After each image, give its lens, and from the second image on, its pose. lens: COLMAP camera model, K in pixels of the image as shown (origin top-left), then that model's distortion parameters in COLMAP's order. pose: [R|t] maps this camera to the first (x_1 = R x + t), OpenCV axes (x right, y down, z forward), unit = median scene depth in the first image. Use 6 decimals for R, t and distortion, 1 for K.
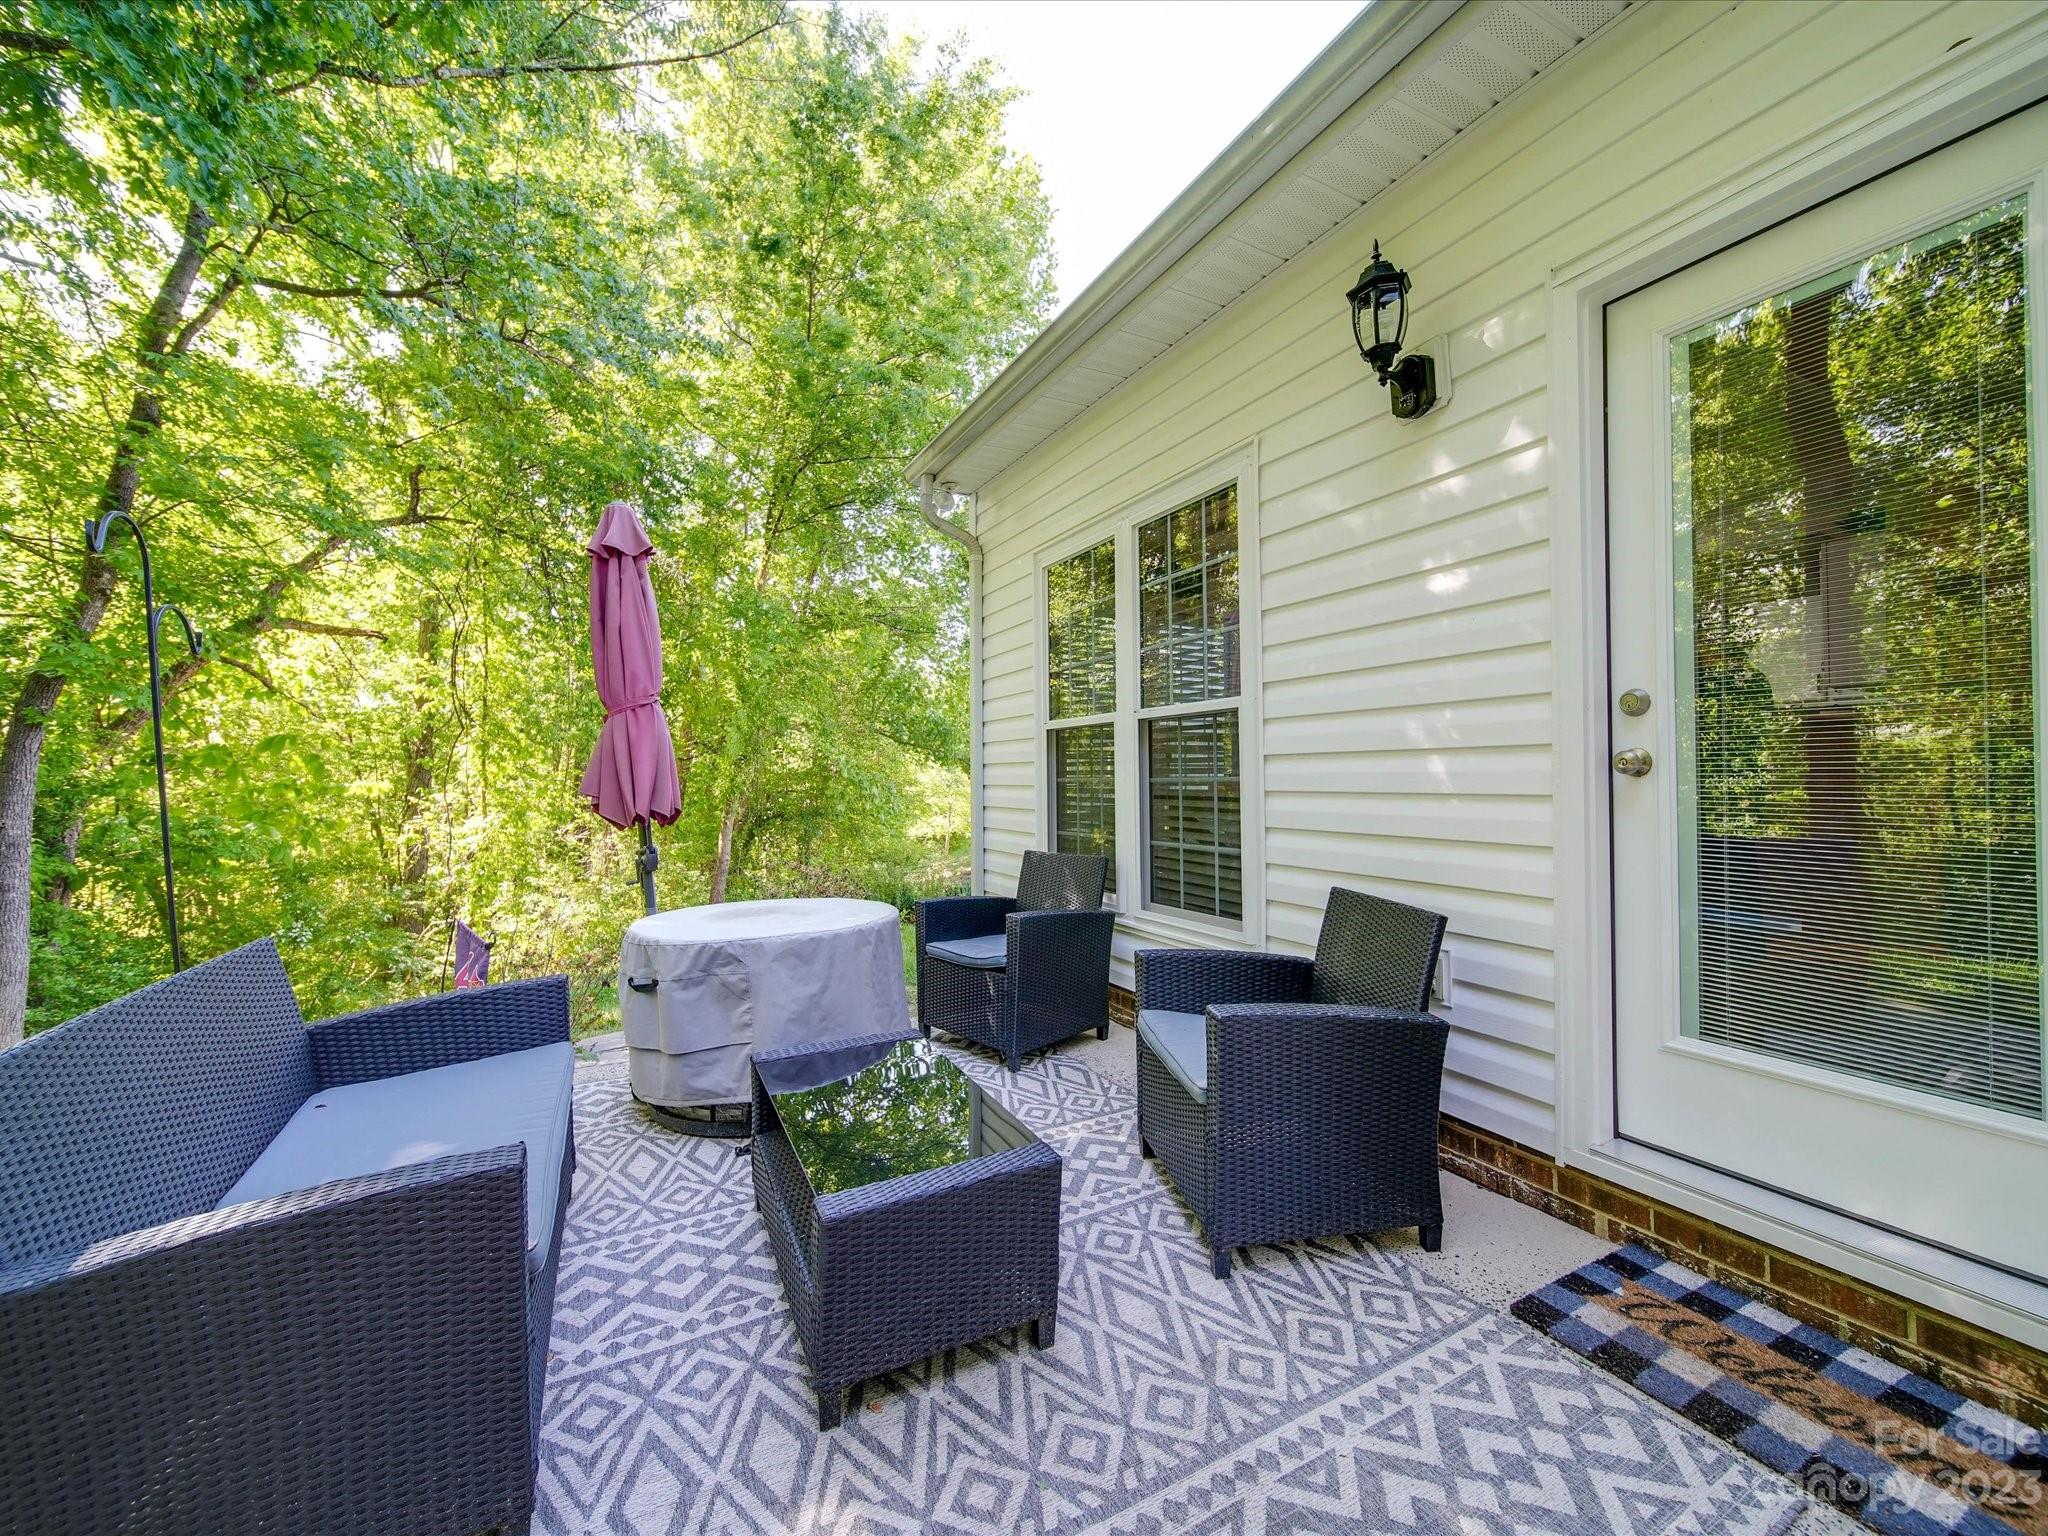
lens RADIAL K [[806.2, 0, 1027.9], [0, 806.2, 767.7], [0, 0, 1]] dist [0.000914, -0.001747]
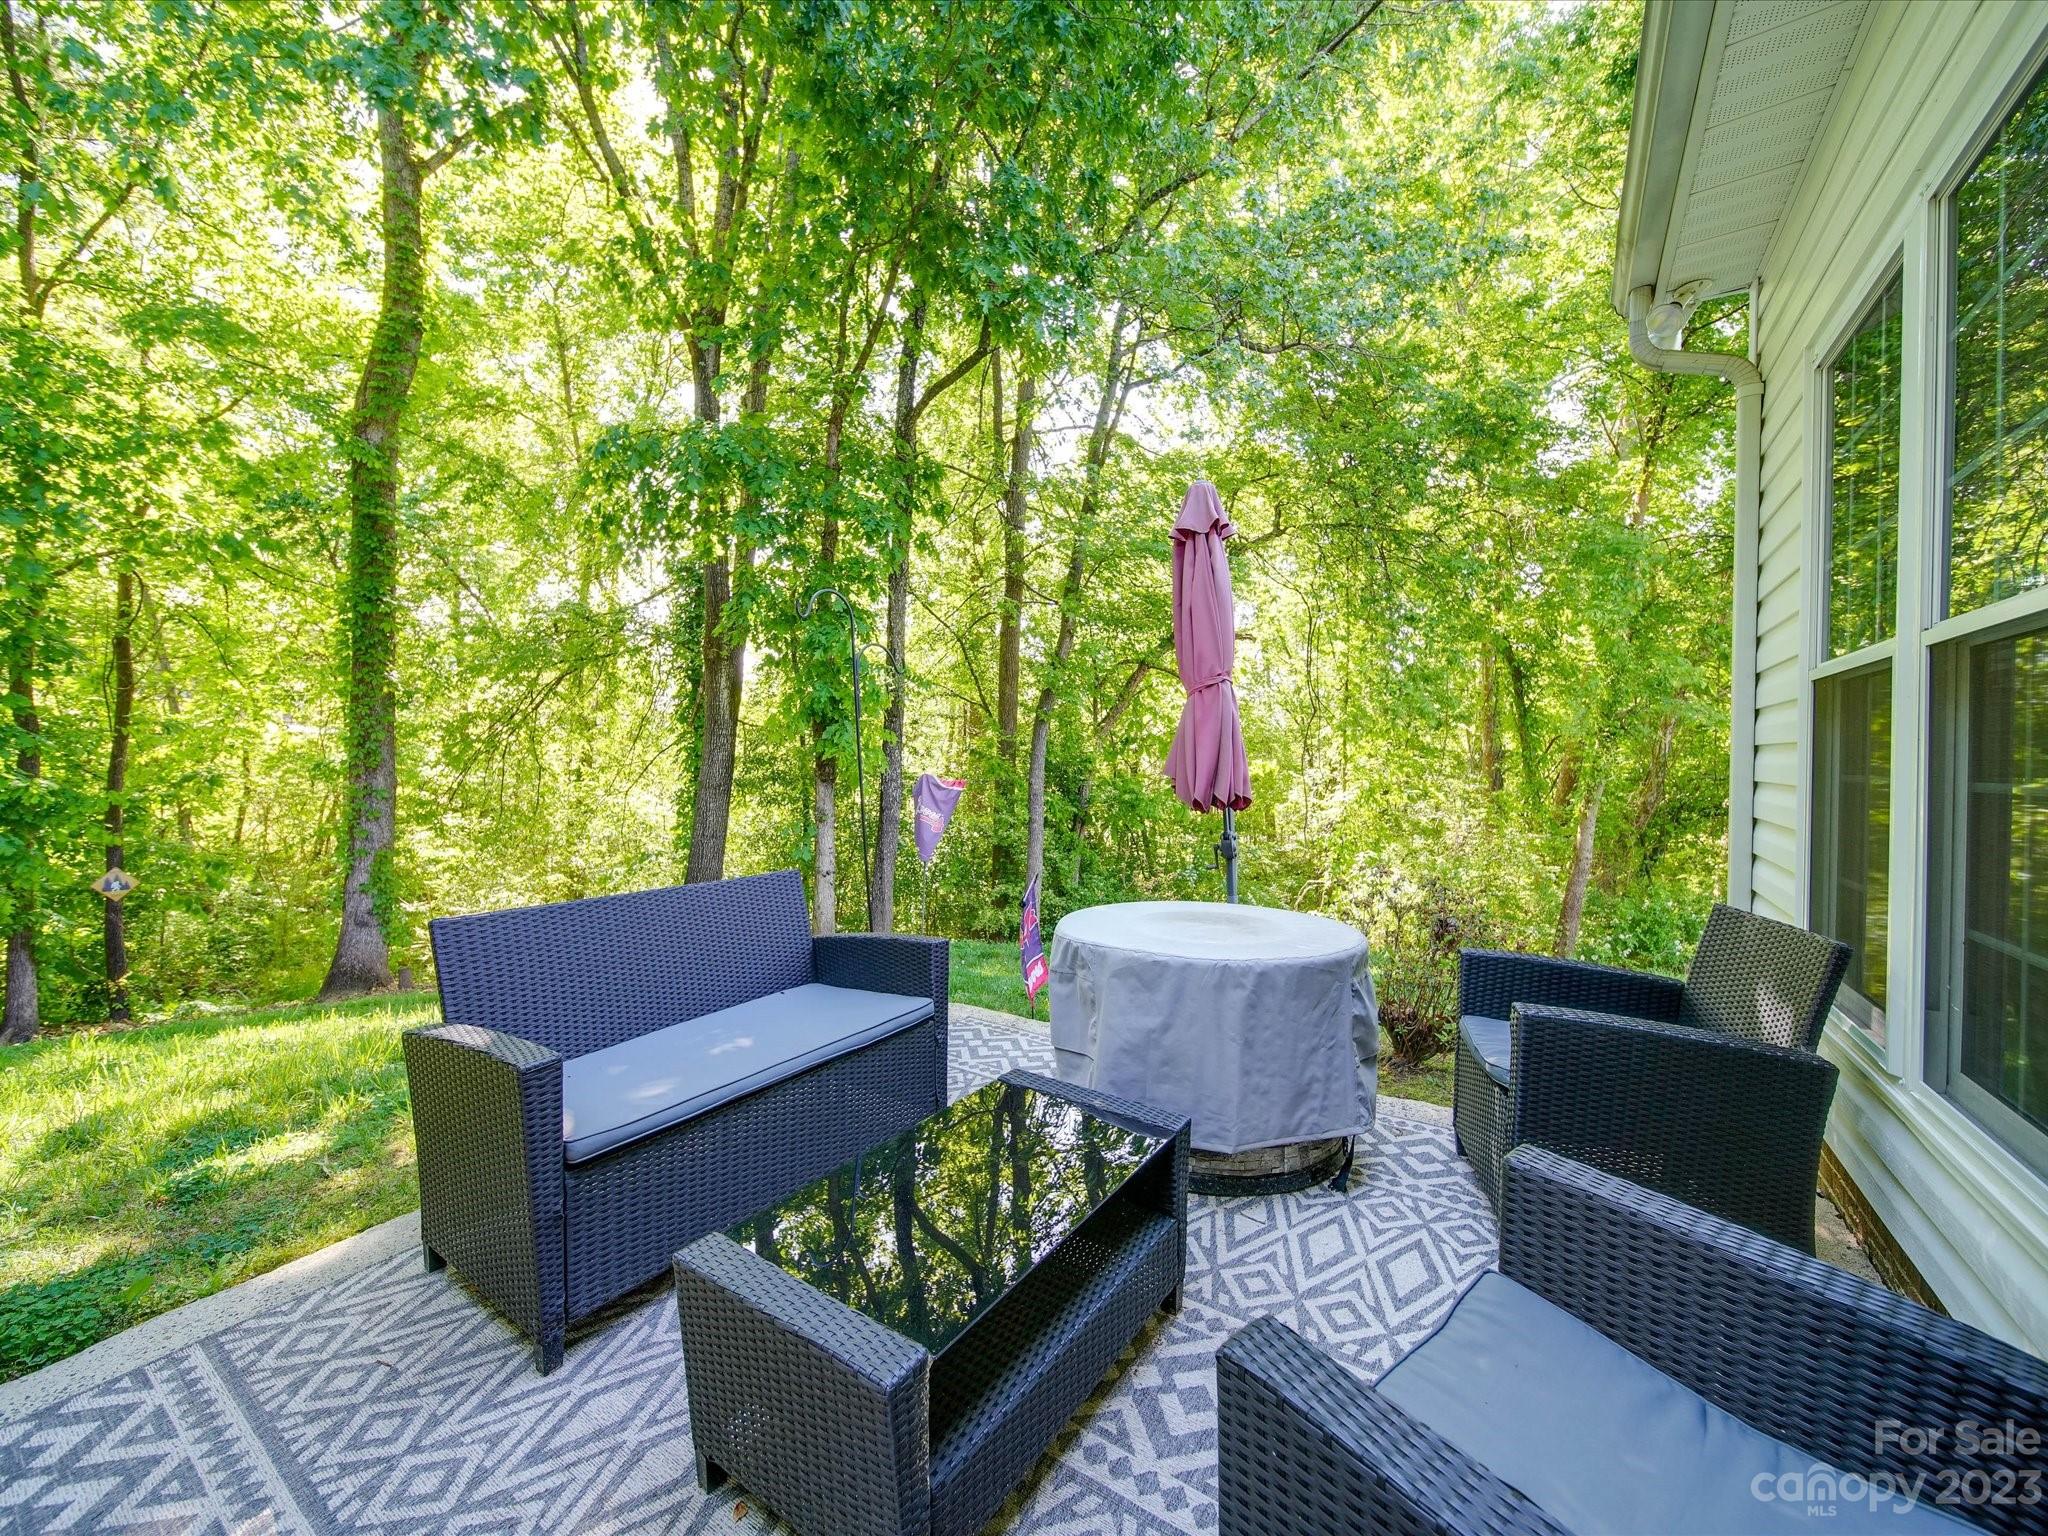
lens RADIAL K [[806.2, 0, 1027.9], [0, 806.2, 767.7], [0, 0, 1]] dist [0.000914, -0.001747]
pose [[0.476694, 0.023125, -0.878765, 0.271983], [0.001903, 0.999624, 0.027338, -0.006315], [0.879067, -0.014704, 0.476471, 0.346744]]
